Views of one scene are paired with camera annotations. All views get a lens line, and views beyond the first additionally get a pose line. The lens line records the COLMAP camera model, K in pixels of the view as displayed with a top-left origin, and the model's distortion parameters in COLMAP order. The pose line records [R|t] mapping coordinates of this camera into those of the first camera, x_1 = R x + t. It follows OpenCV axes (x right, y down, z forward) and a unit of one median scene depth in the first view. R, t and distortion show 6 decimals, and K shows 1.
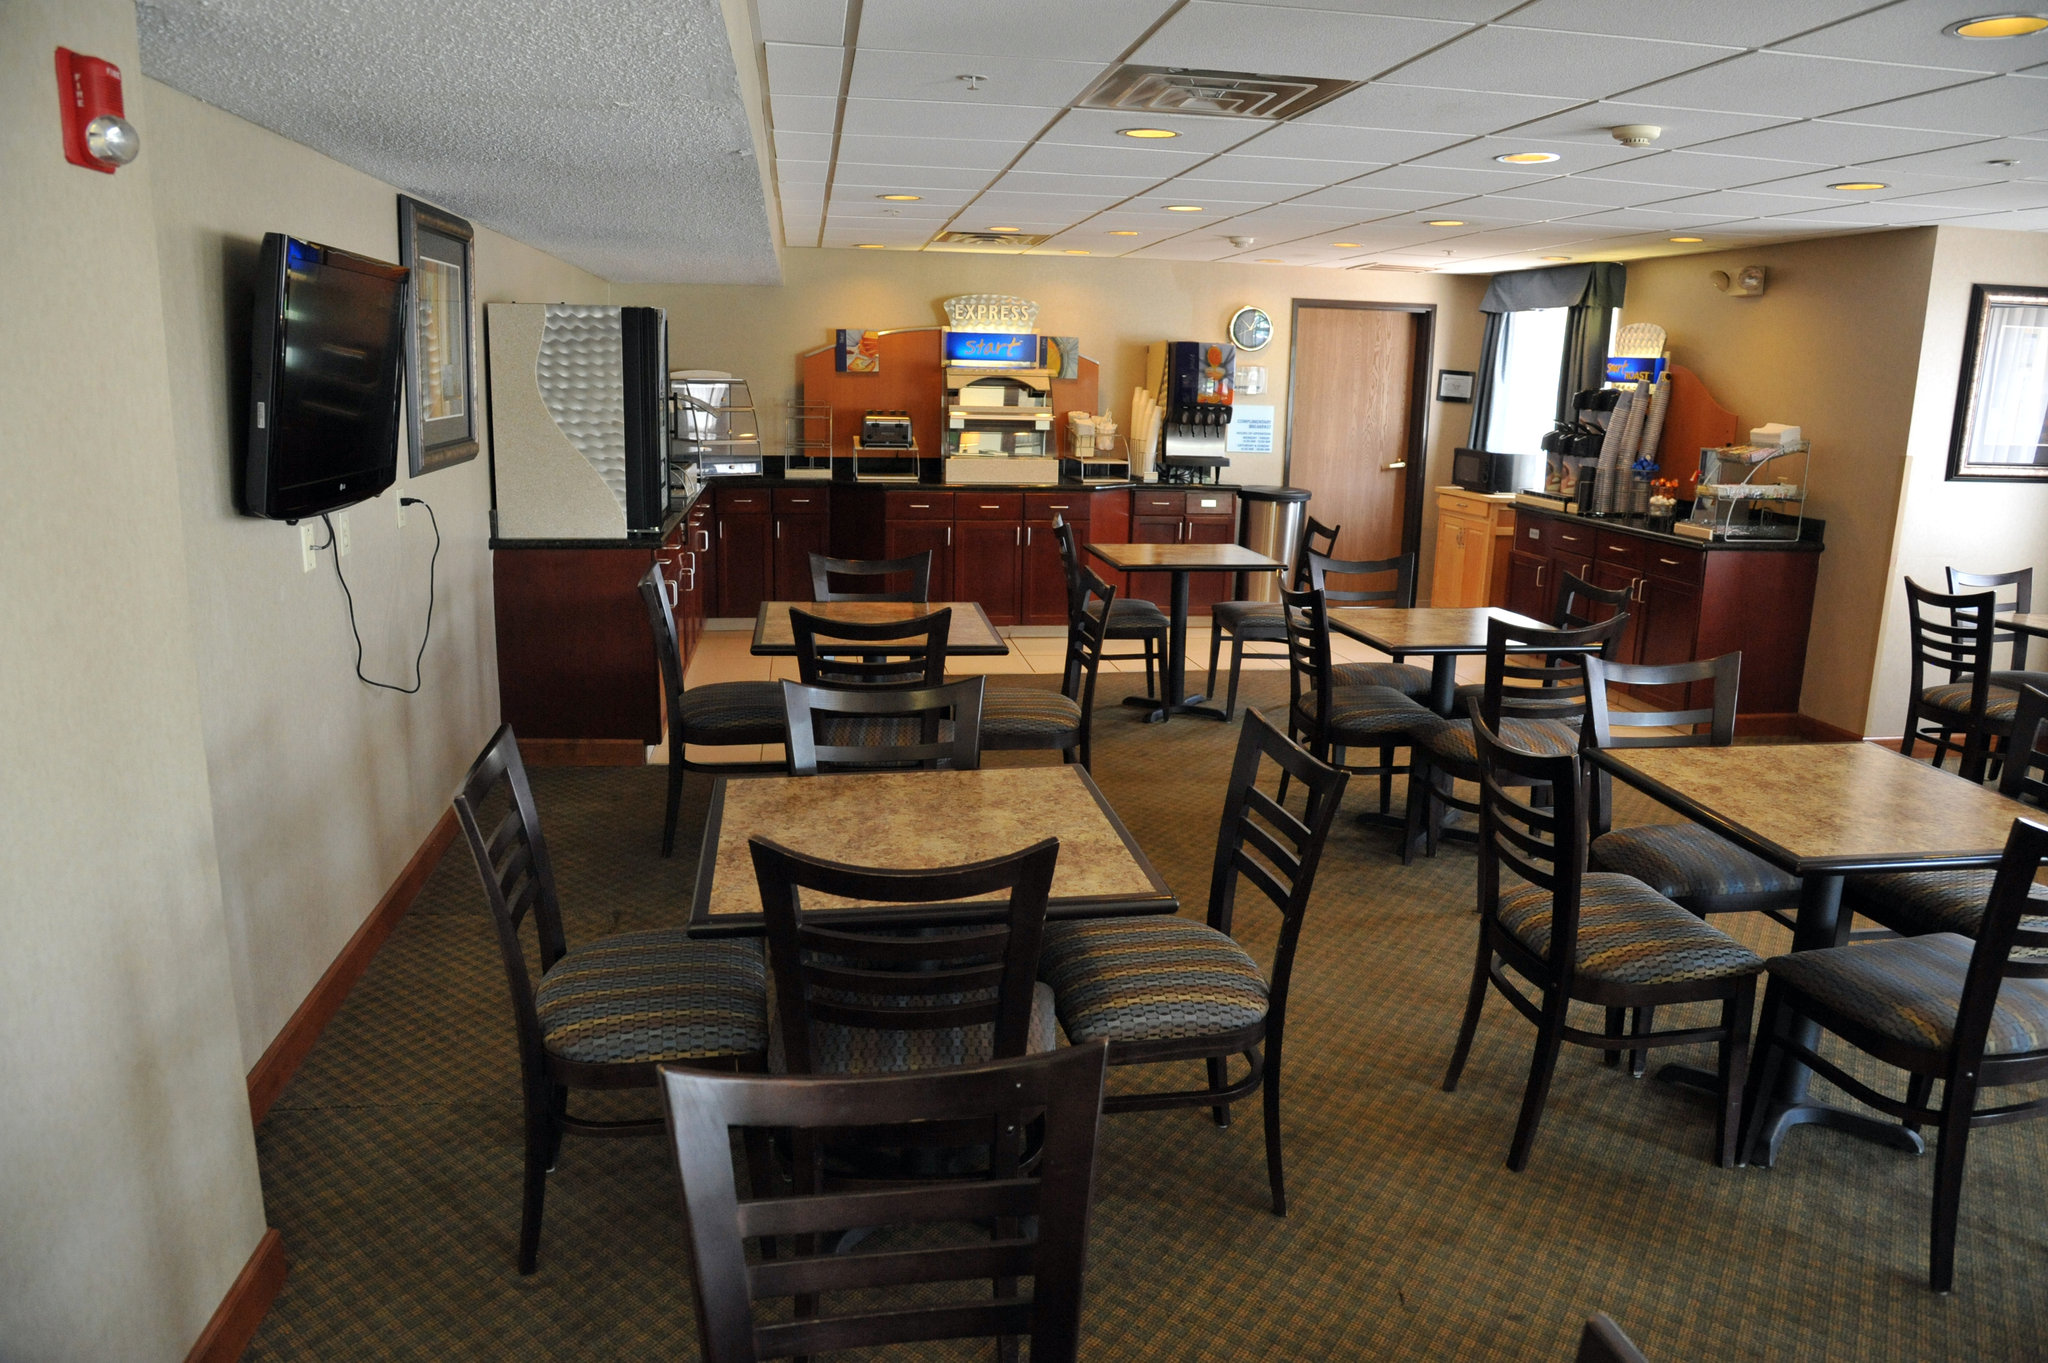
lens RADIAL K [[1417.7, 0, 1024.0], [0, 1417.7, 681.5], [0, 0, 1]] dist [-0.109265, 0.058740]
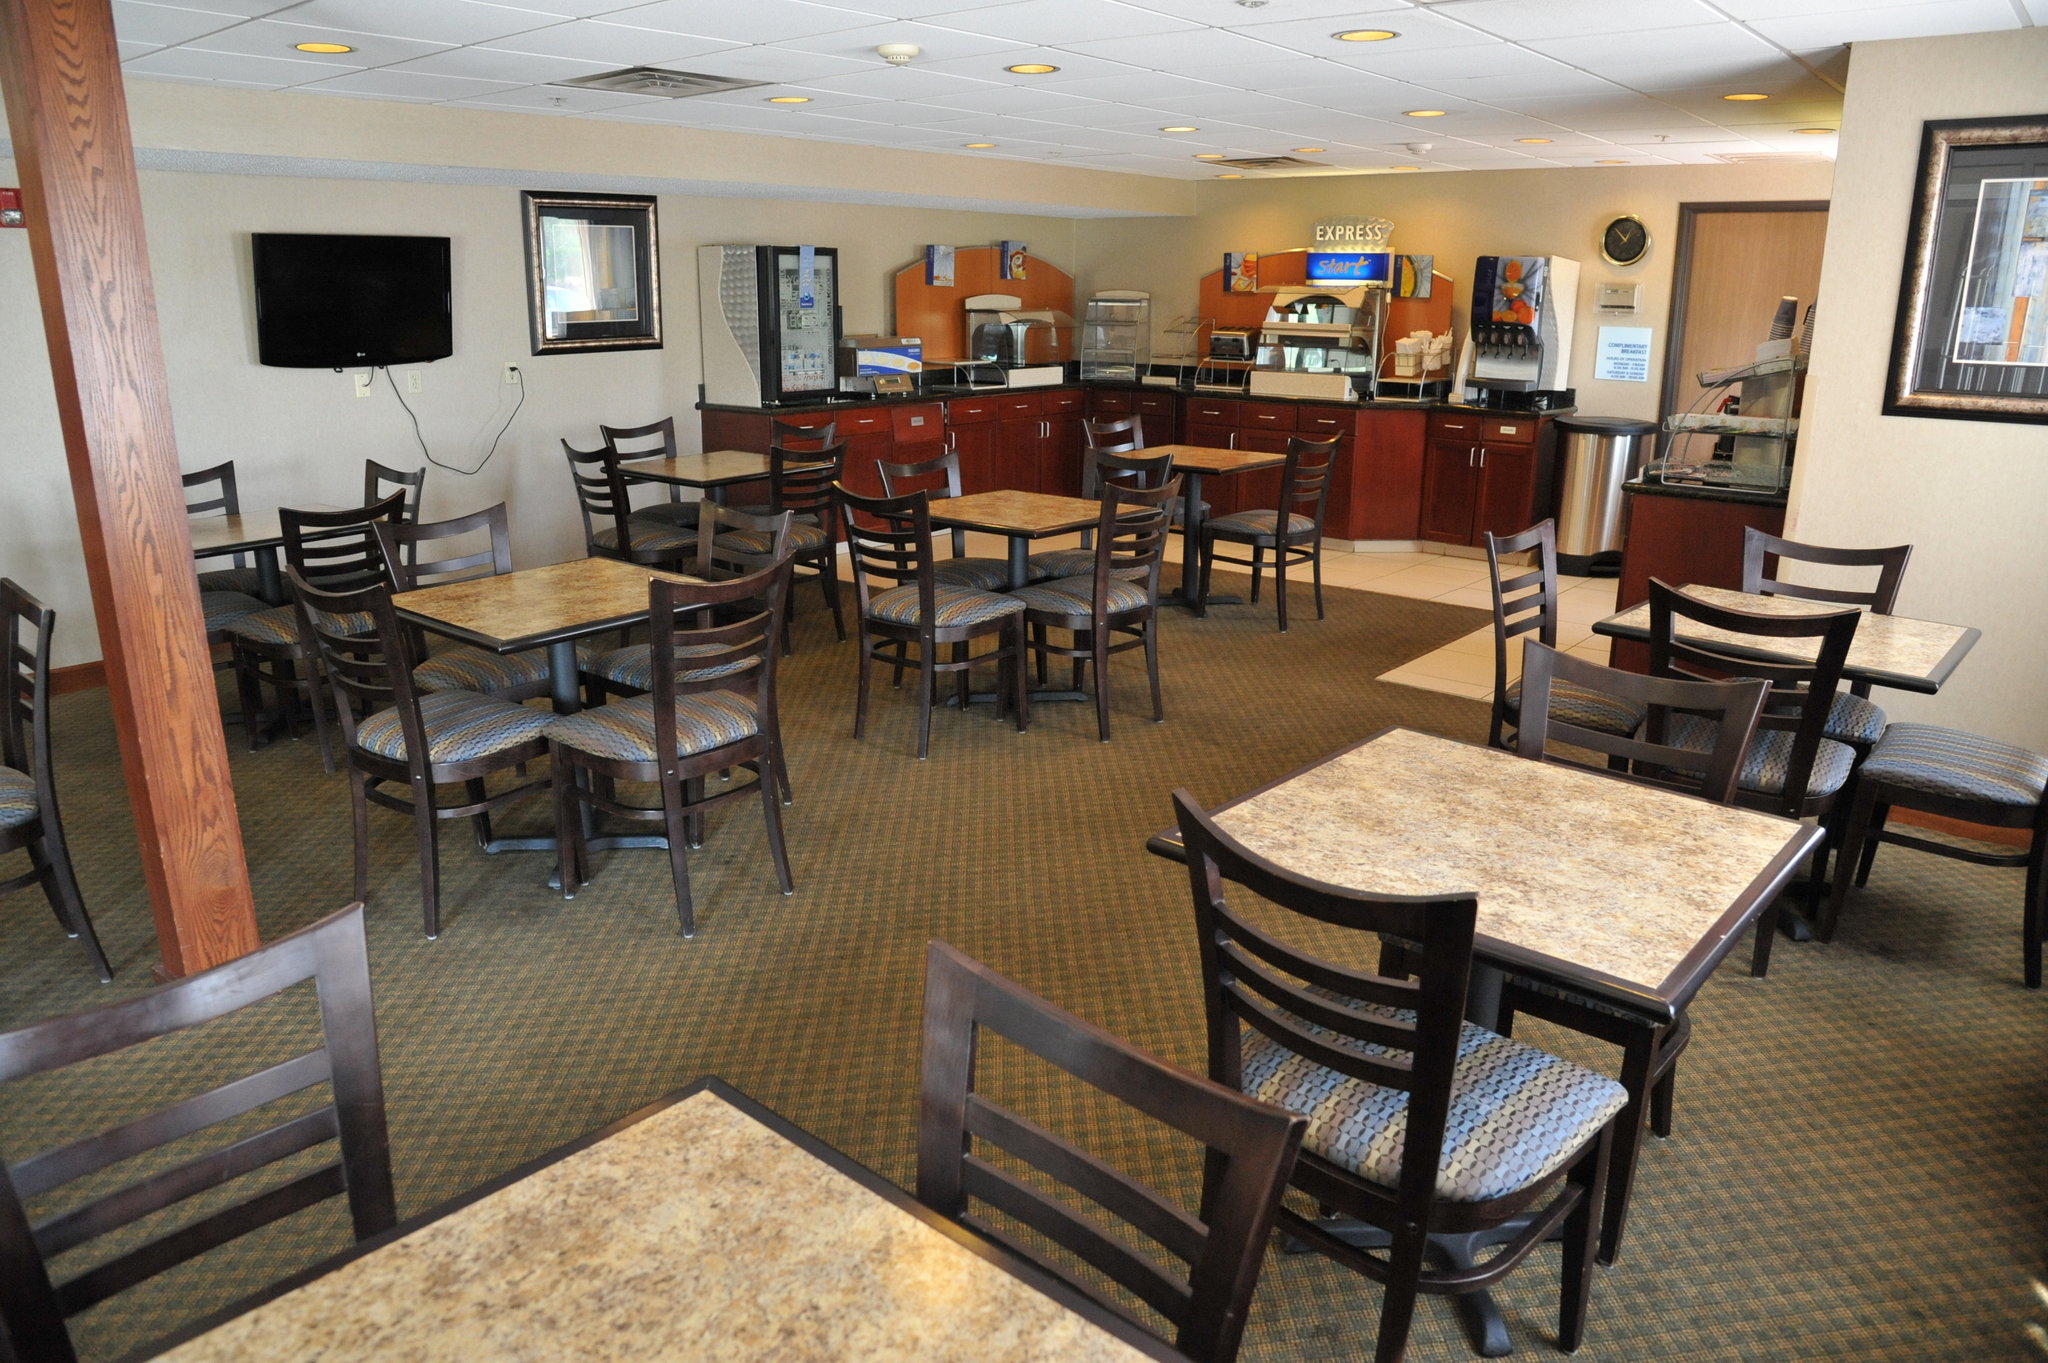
lens RADIAL K [[1417.7, 0, 1024.0], [0, 1417.7, 681.5], [0, 0, 1]] dist [-0.109265, 0.058740]
pose [[0.674845, 0.181216, -0.715363, 0.611839], [-0.148781, 0.982885, 0.108631, -0.014595], [0.722806, 0.033123, 0.690257, 0.133053]]
